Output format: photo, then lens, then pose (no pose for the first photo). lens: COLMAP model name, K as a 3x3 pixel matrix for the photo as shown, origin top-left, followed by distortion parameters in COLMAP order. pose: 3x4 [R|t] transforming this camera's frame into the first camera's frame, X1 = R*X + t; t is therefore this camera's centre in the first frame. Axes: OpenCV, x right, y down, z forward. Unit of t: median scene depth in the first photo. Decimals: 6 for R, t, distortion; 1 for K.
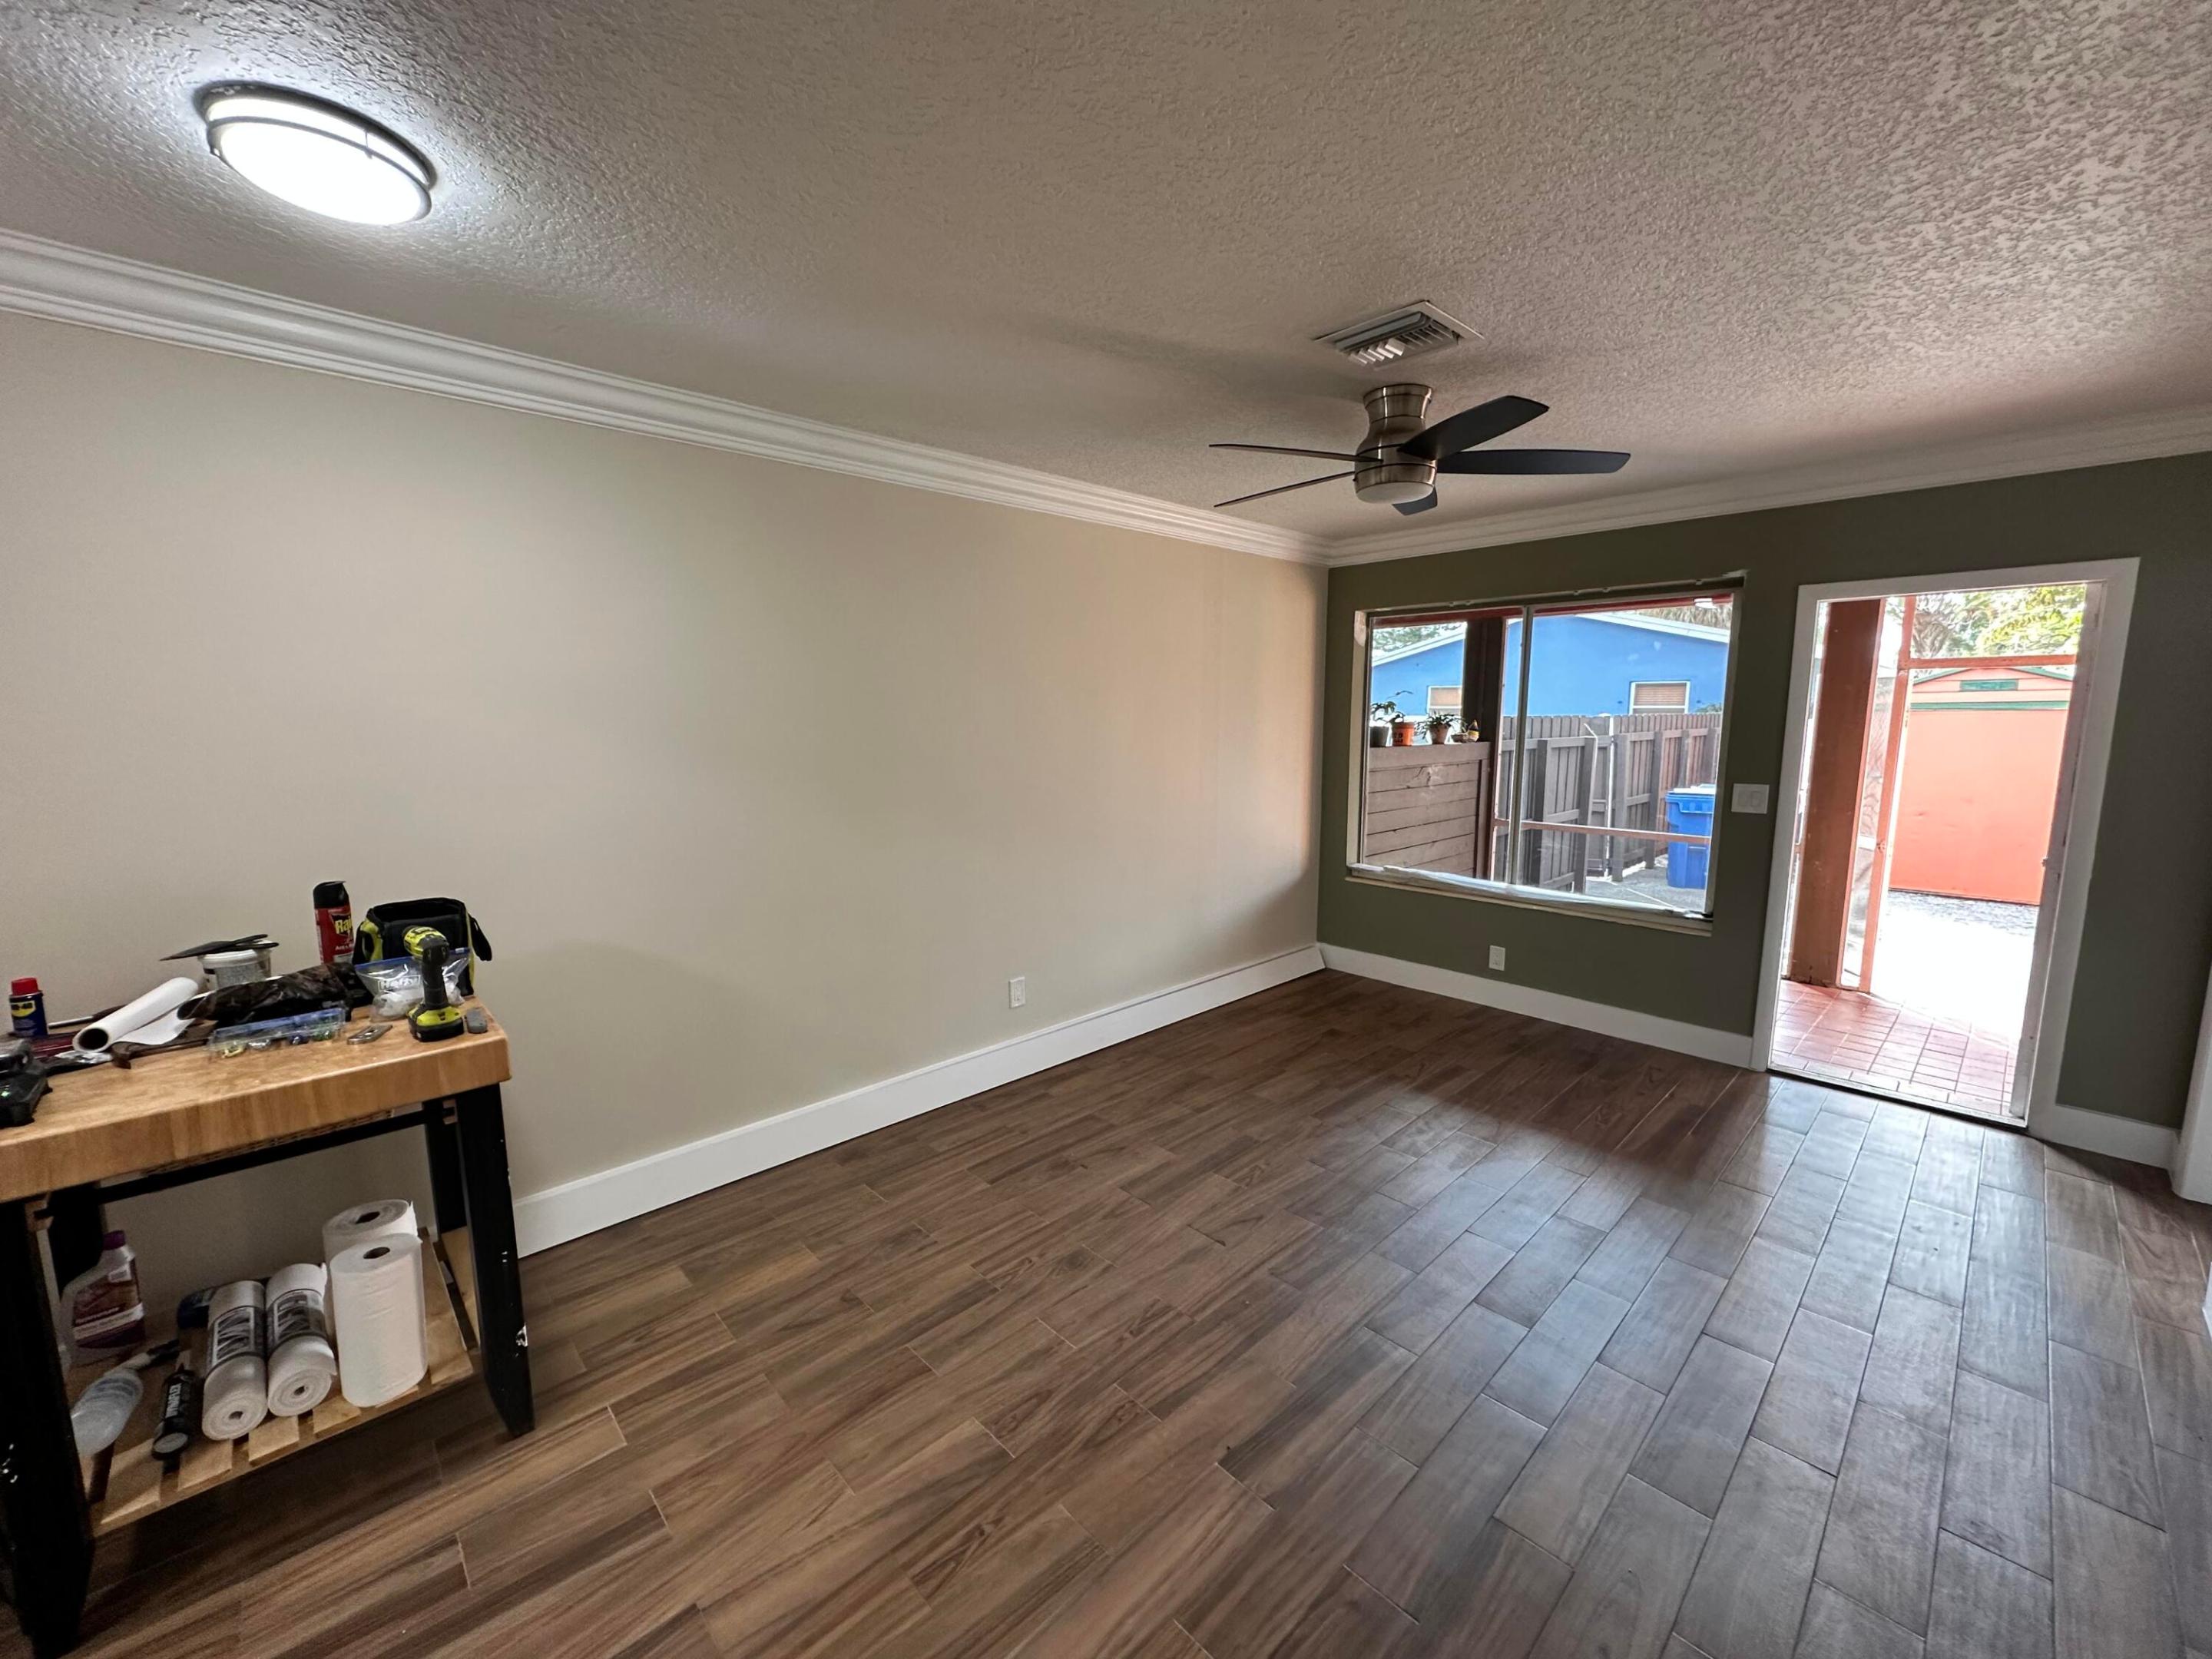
lens RADIAL K [[882.5, 0, 1105.7], [0, 882.5, 831.4], [0, 0, 1]] dist [-0.000823, 0.000125]
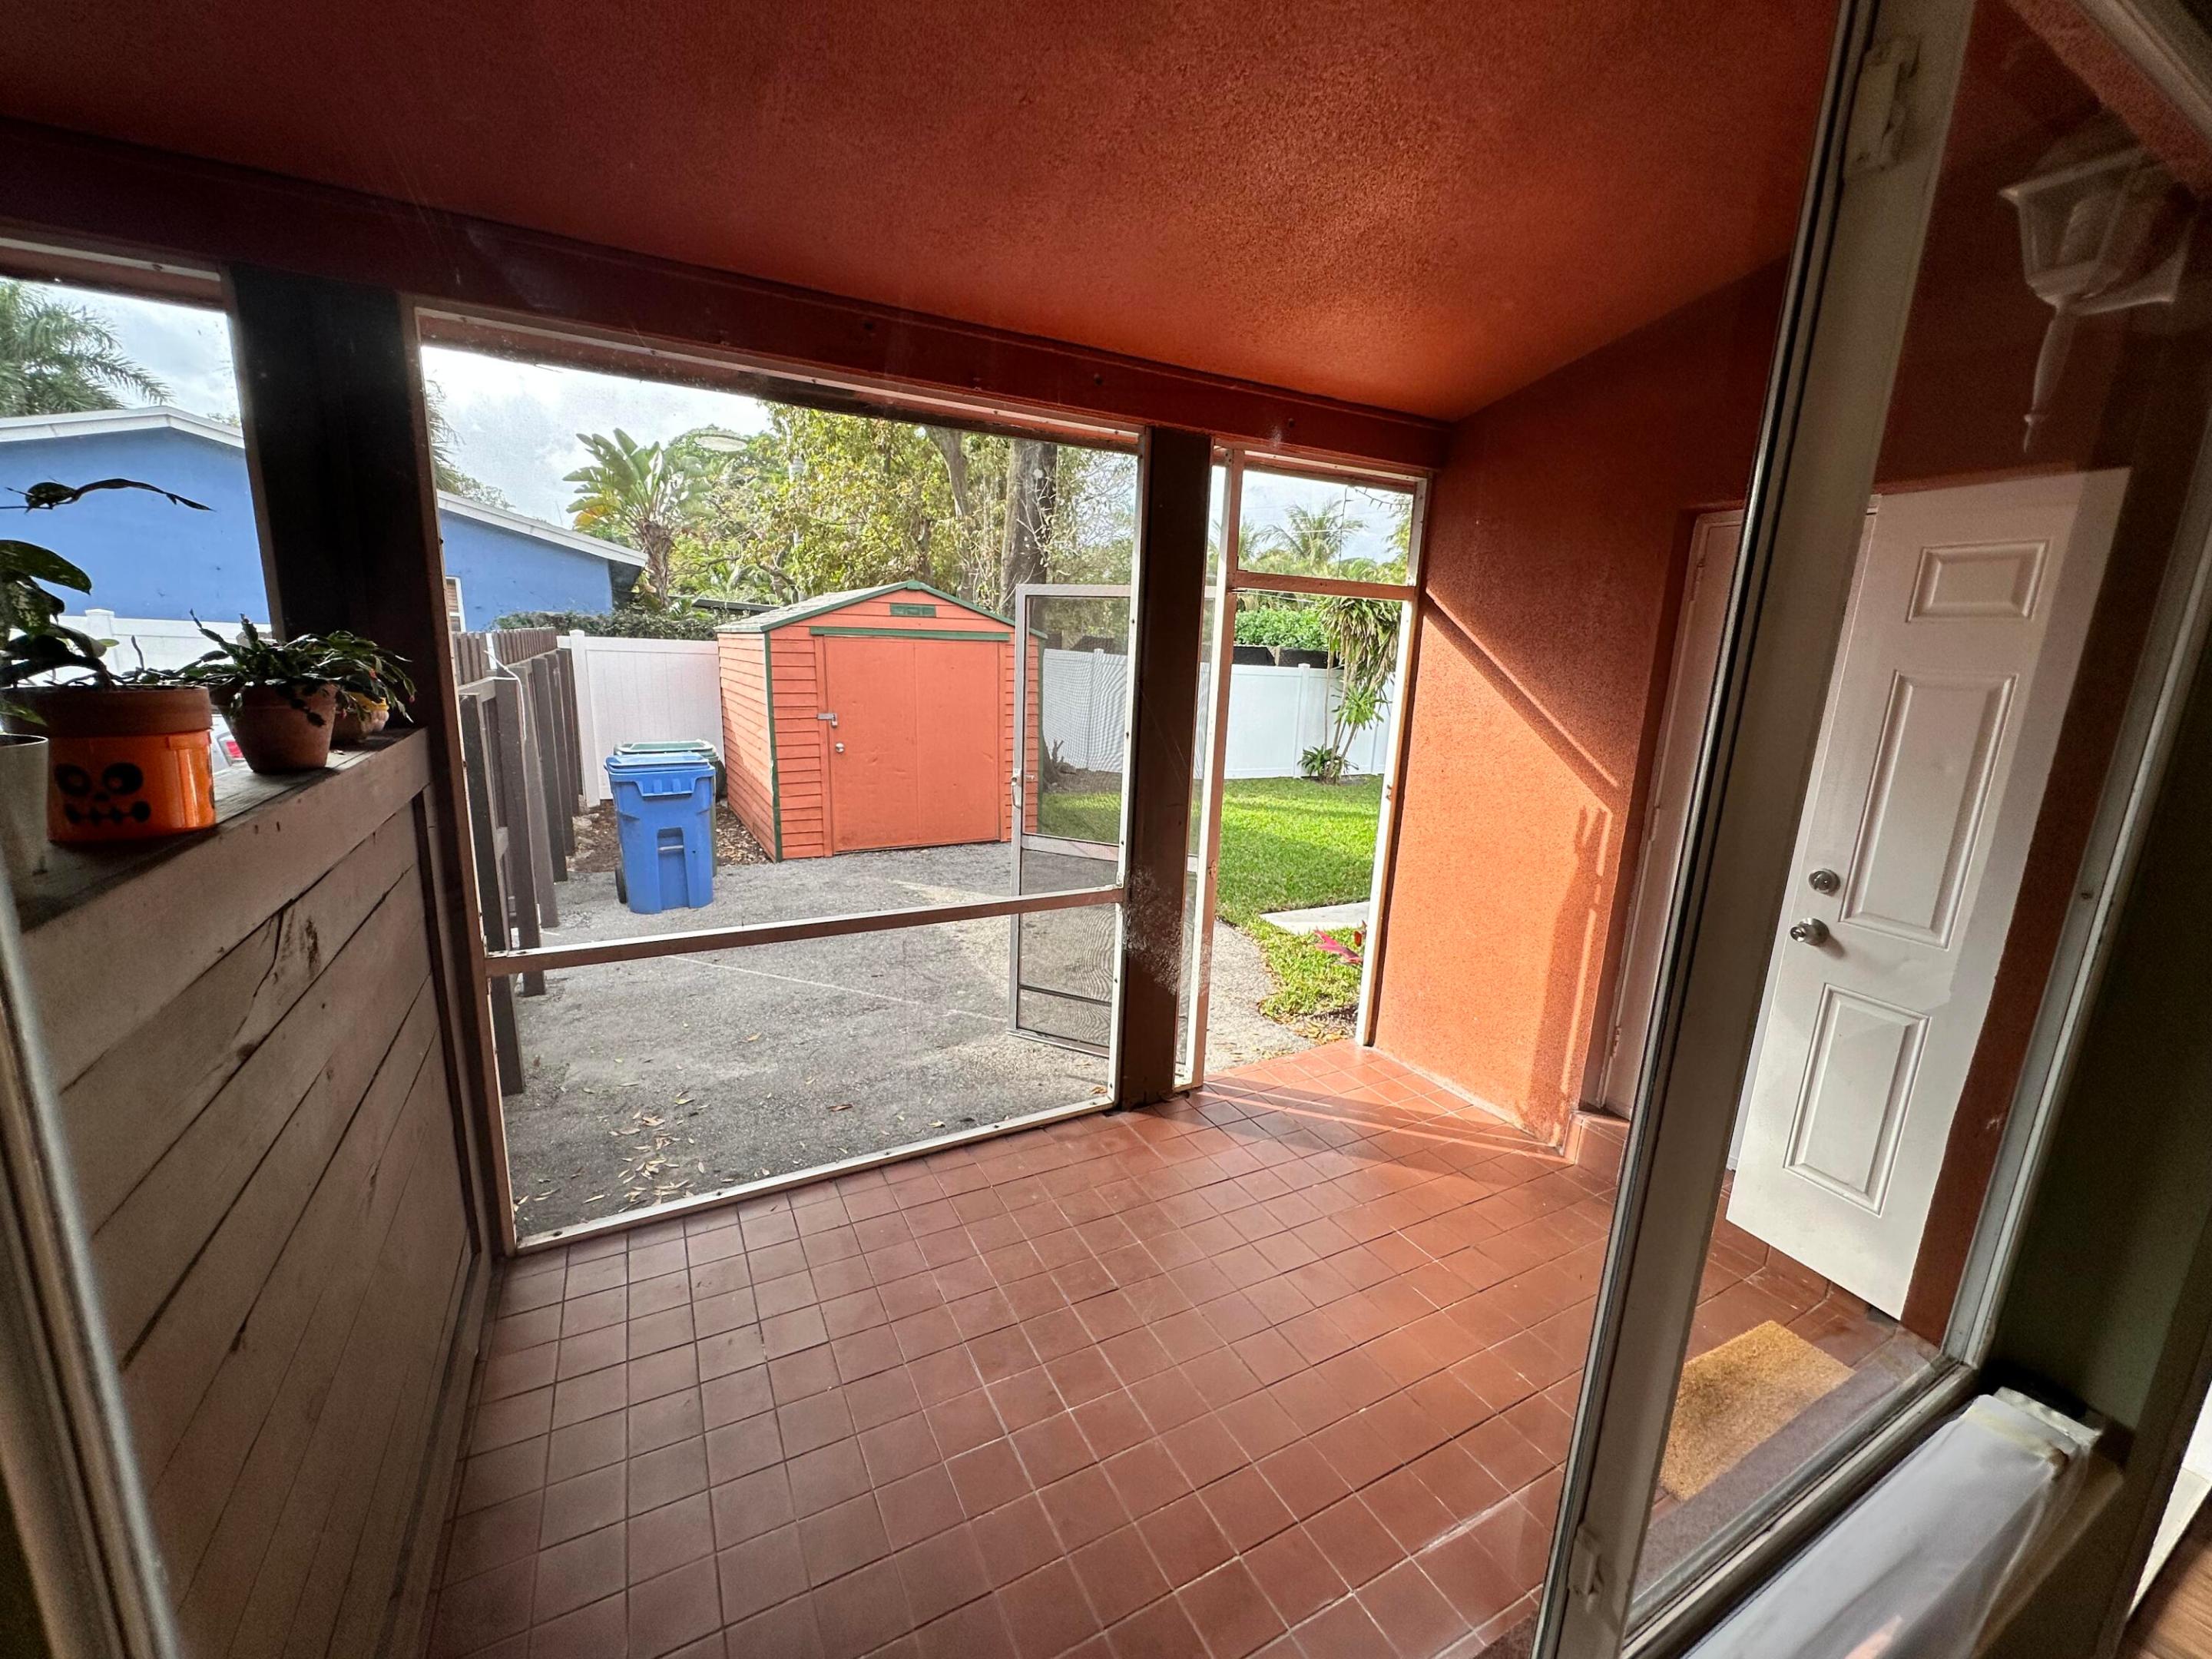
lens RADIAL K [[890.2, 0, 1105.9], [0, 890.2, 835.1], [0, 0, 1]] dist [-0.000647, -0.000070]
pose [[0.266102, -0.194187, 0.944183, 0.409352], [0.089585, 0.980241, 0.176355, -0.214638], [-0.959773, 0.037656, 0.278241, 1.452835]]
